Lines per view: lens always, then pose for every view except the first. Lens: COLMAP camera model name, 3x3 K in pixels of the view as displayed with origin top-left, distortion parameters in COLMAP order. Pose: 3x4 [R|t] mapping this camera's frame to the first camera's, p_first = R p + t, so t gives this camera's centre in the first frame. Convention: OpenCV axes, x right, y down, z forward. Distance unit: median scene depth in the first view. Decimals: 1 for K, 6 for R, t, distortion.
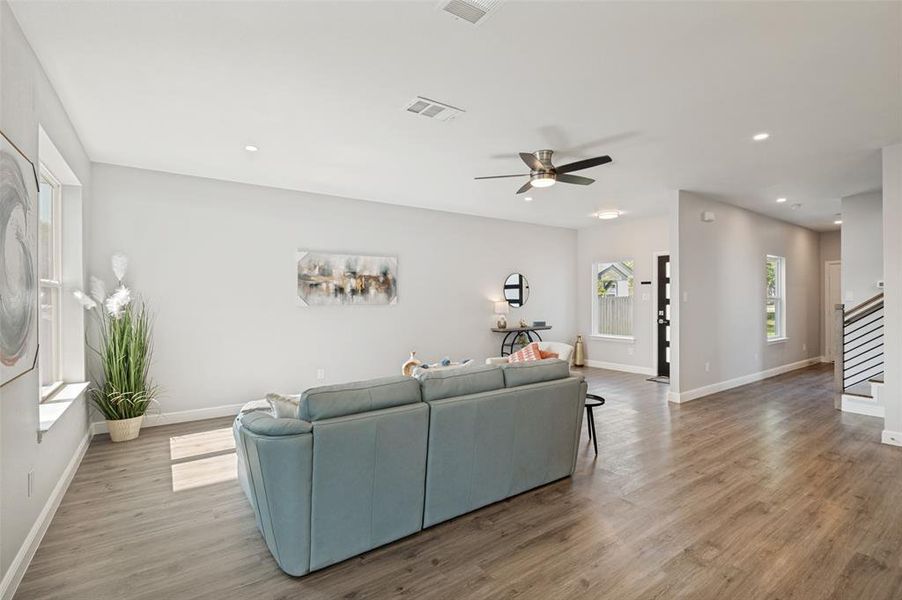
lens RADIAL K [[413.4, 0, 446.2], [0, 413.4, 297.6], [0, 0, 1]] dist [-0.010592, -0.002842]
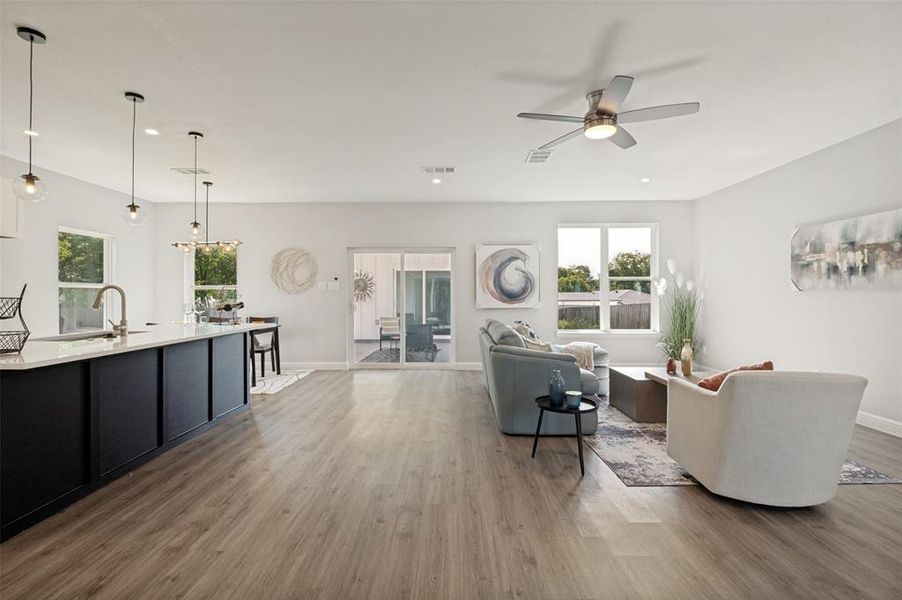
lens RADIAL K [[413.4, 0, 455.9], [0, 413.4, 293.4], [0, 0, 1]] dist [-0.010592, -0.002842]
pose [[-0.565651, -0.001080, -0.824644, 0.695742], [0.003865, 0.999985, -0.003961, 0.023921], [0.824635, -0.005428, -0.565639, 0.810500]]
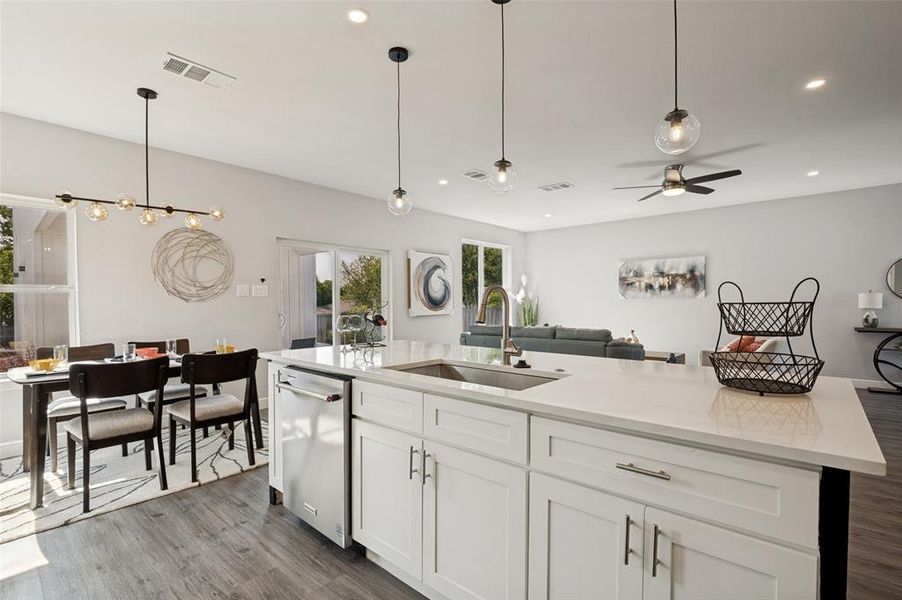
lens RADIAL K [[413.4, 0, 453.0], [0, 413.4, 308.2], [0, 0, 1]] dist [-0.010592, -0.002842]
pose [[0.257887, 0.013876, -0.966076, 0.811409], [0.008405, 0.999827, 0.016604, 0.021795], [0.966139, -0.012402, 0.257725, 0.047902]]
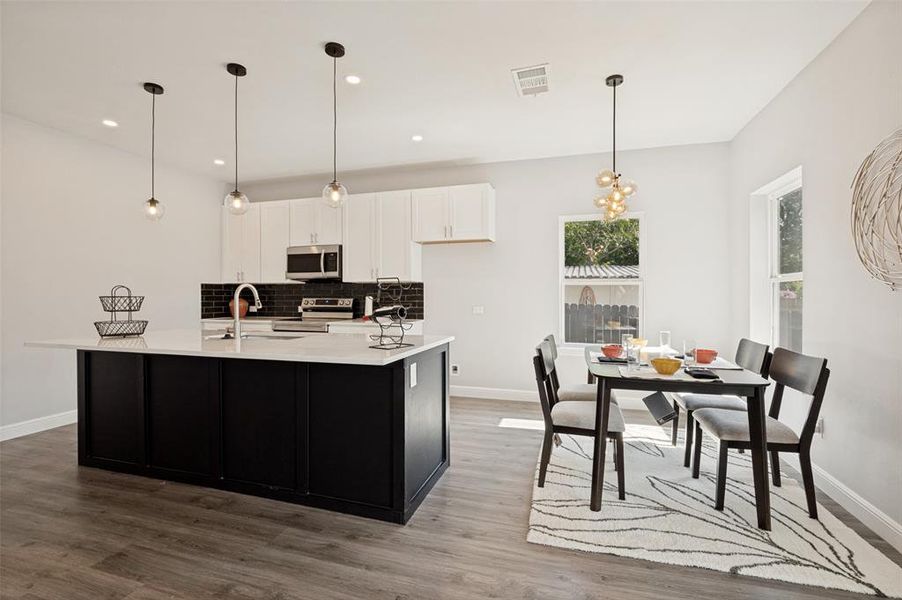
lens RADIAL K [[413.4, 0, 453.8], [0, 413.4, 295.9], [0, 0, 1]] dist [-0.010592, -0.002842]
pose [[-0.623965, 0.003459, 0.781445, -0.013853], [0.001429, 0.999994, -0.003286, 0.026088], [-0.781451, -0.000934, -0.623966, 0.278319]]
